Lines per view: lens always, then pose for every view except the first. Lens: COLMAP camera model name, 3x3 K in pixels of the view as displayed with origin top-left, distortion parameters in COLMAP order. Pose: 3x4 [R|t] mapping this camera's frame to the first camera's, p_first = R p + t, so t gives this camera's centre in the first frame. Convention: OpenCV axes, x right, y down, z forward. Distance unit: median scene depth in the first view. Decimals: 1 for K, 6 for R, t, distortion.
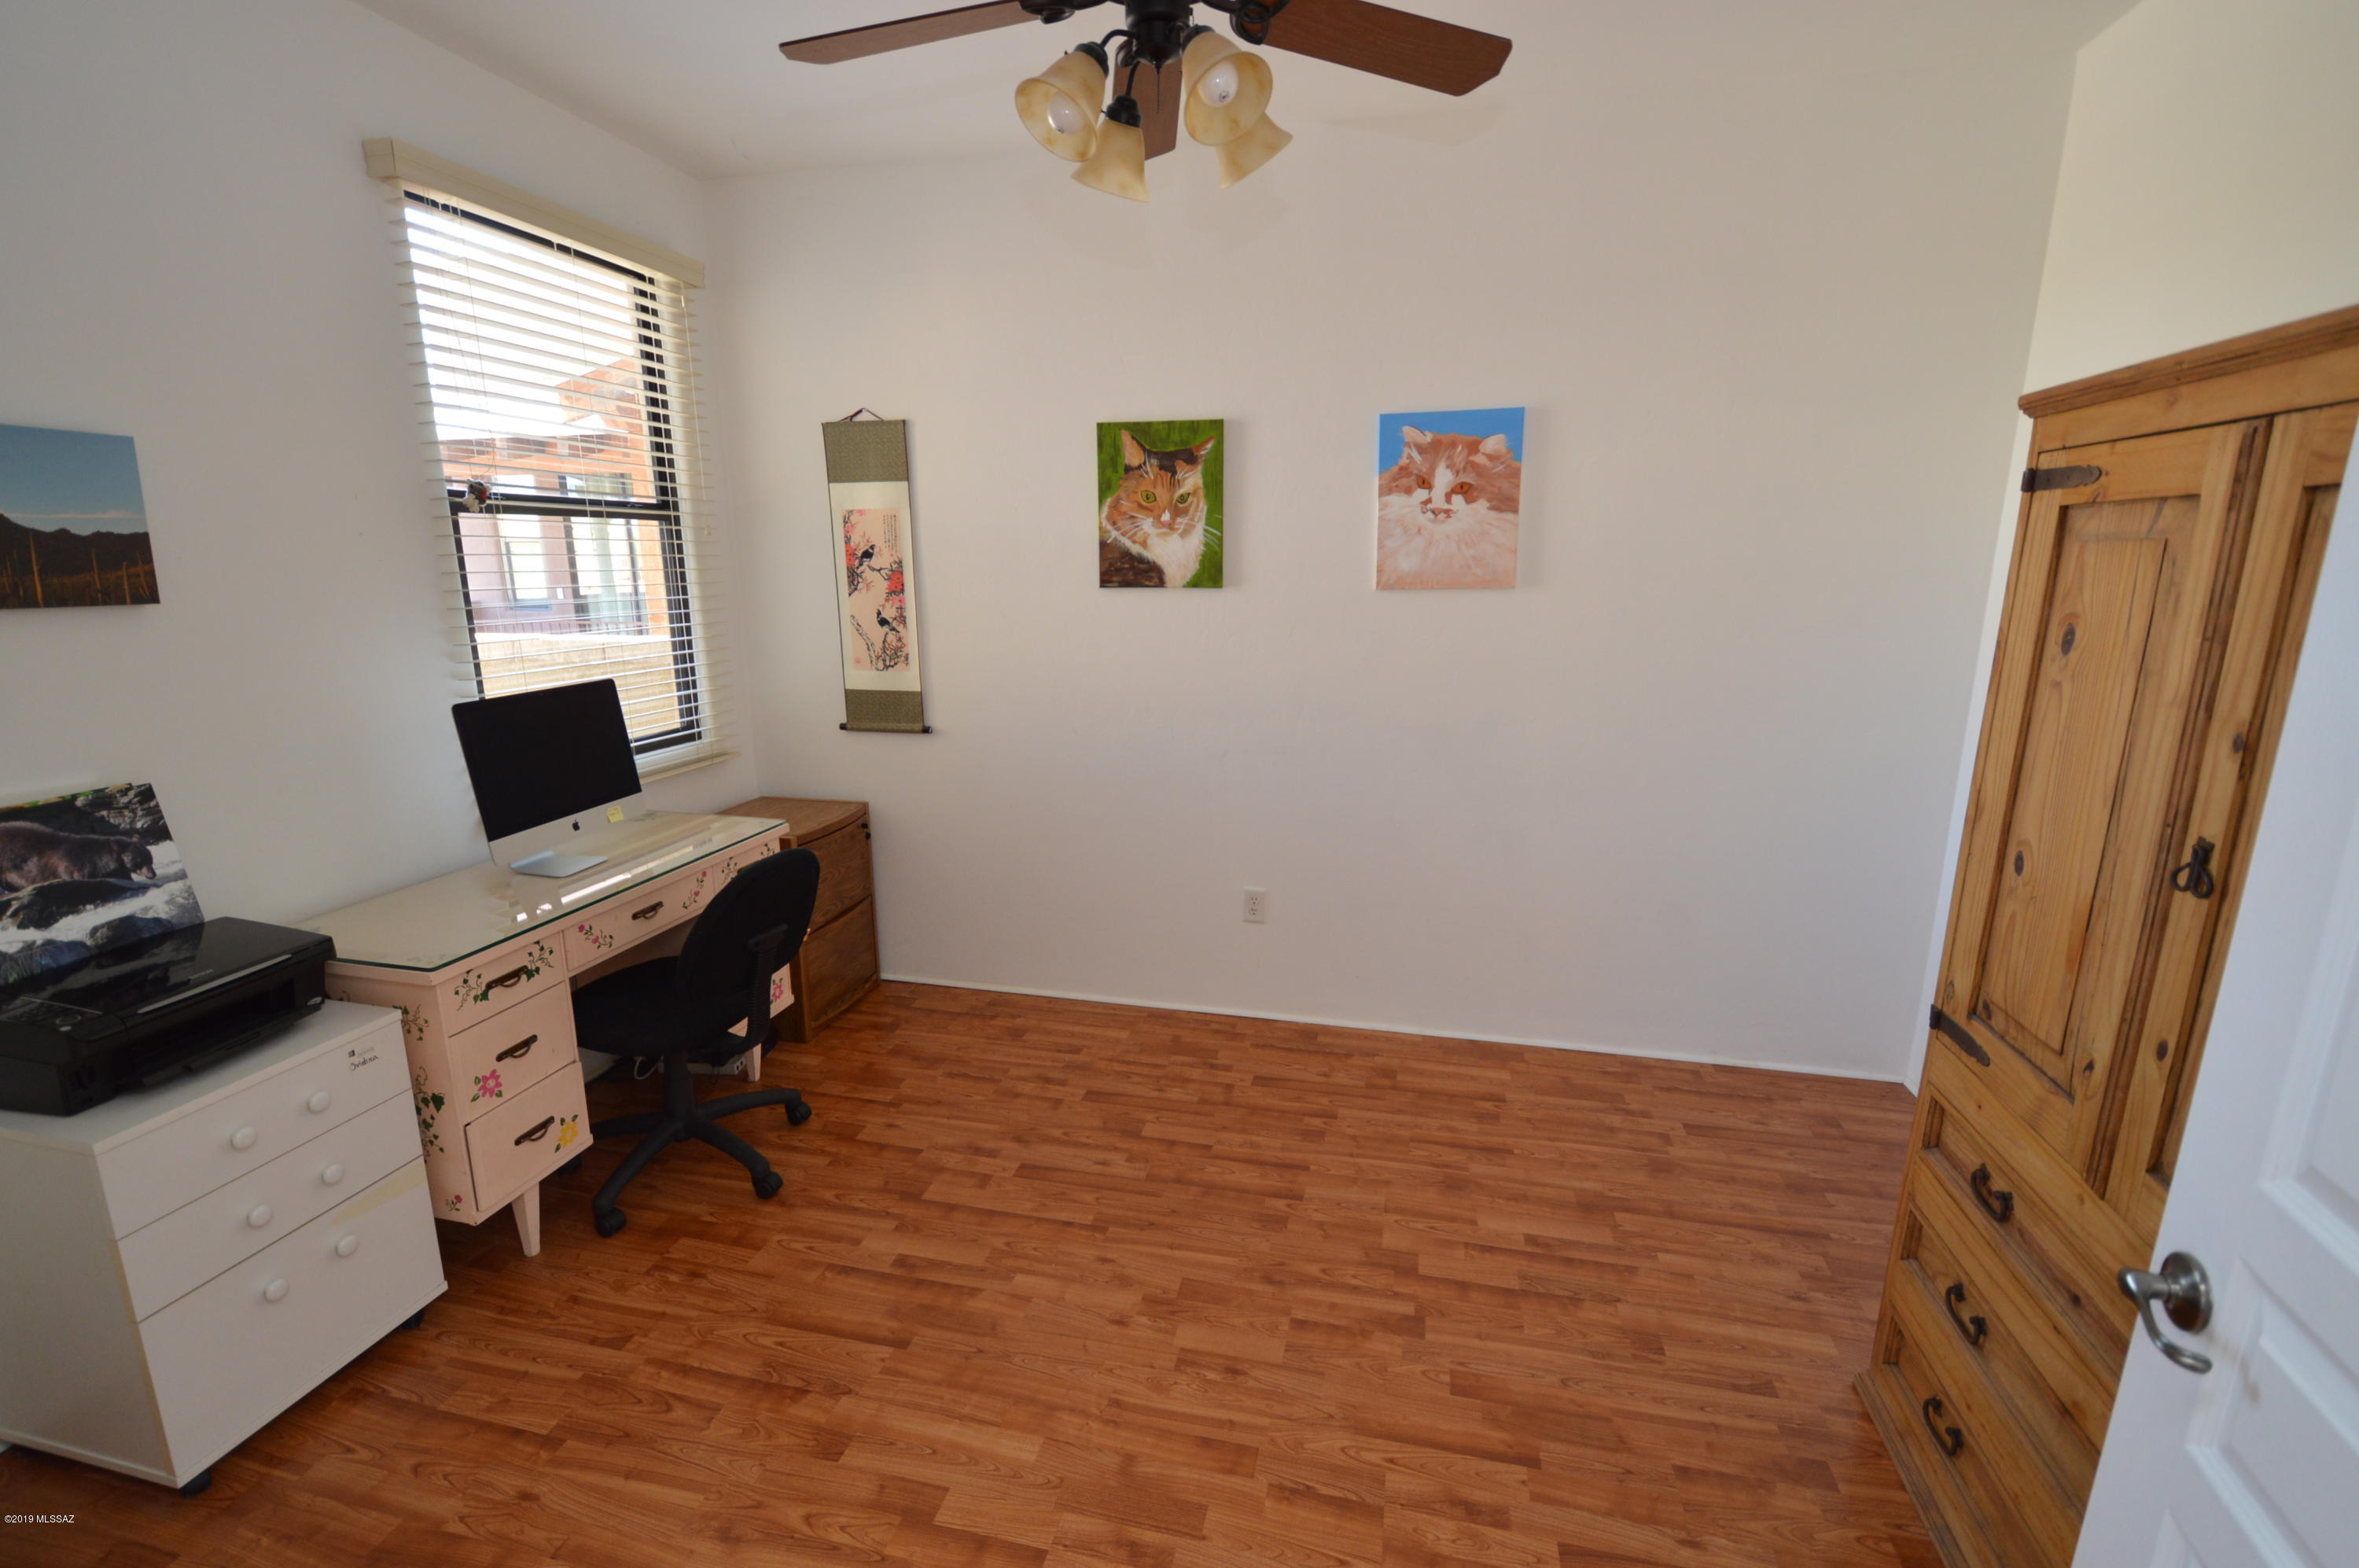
lens RADIAL K [[1043.8, 0, 1166.1], [0, 1043.8, 793.5], [0, 0, 1]] dist [0.009218, -0.000617]
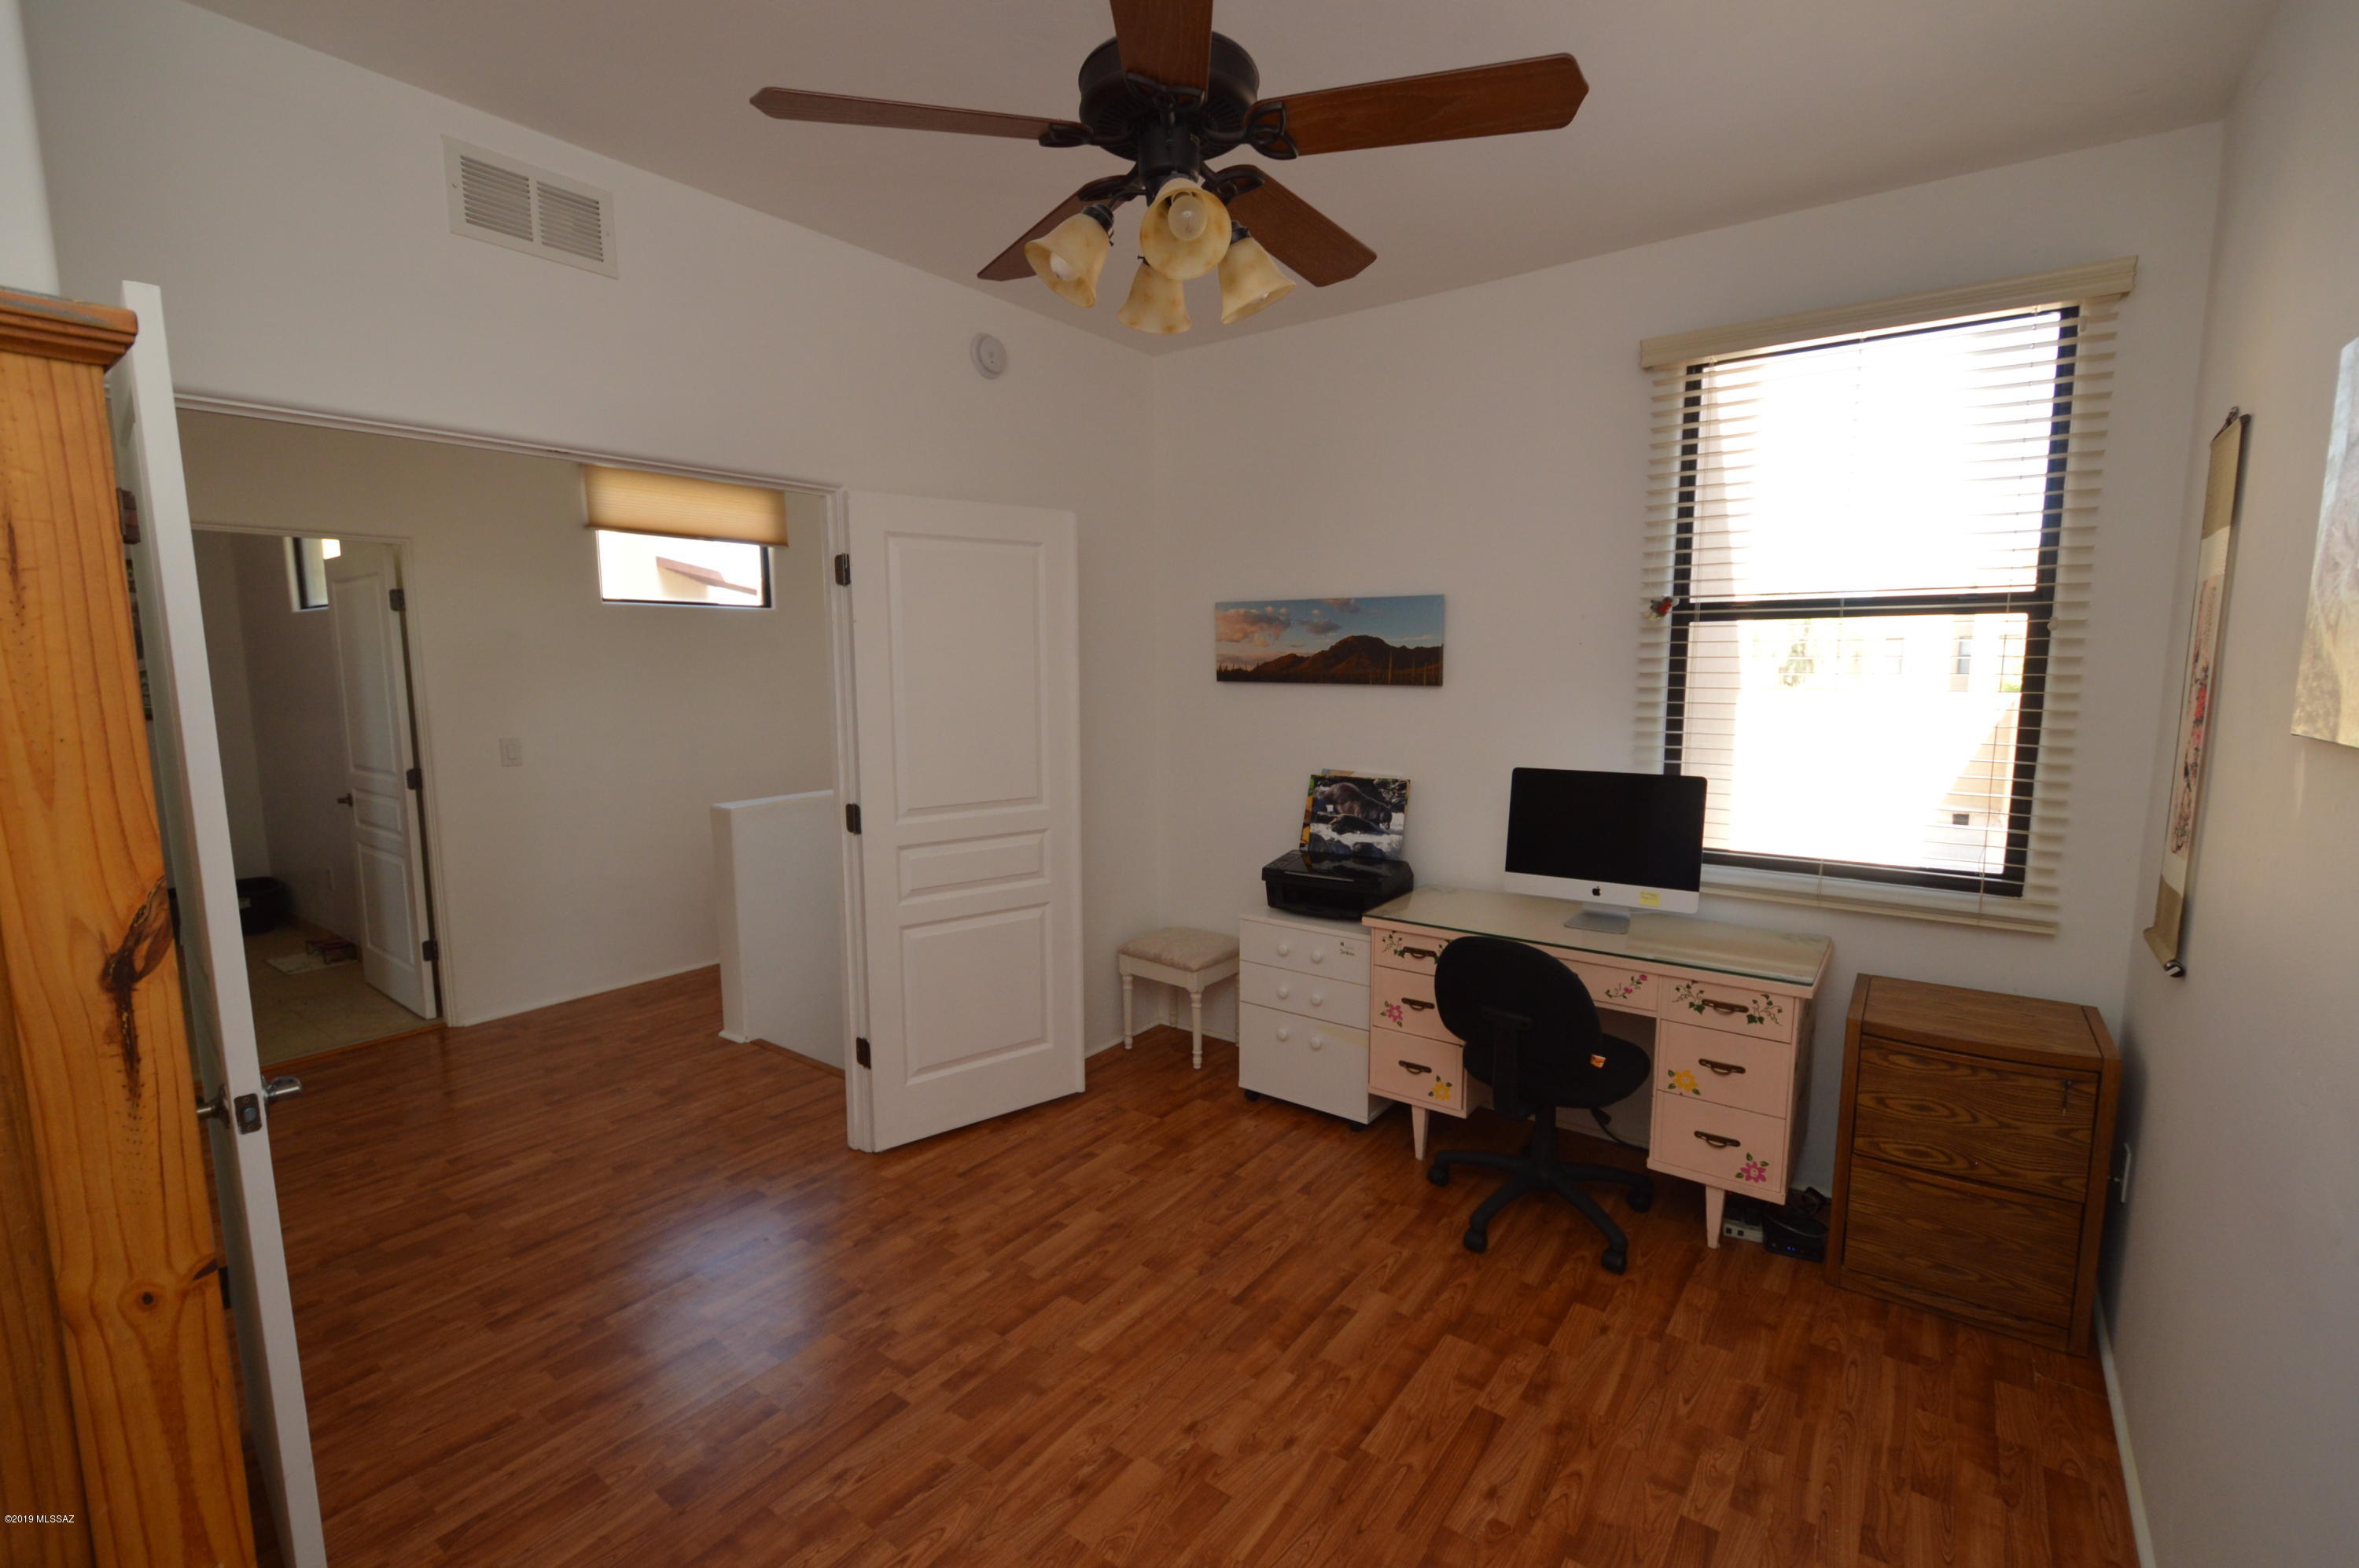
lens RADIAL K [[1041.3, 0, 1172.0], [0, 1041.3, 794.4], [0, 0, 1]] dist [-0.001471, -0.000473]
pose [[-0.398647, 0.121966, -0.908958, 0.797253], [-0.199008, 0.955997, 0.215558, -0.277852], [0.895252, 0.266822, -0.356833, 1.199909]]
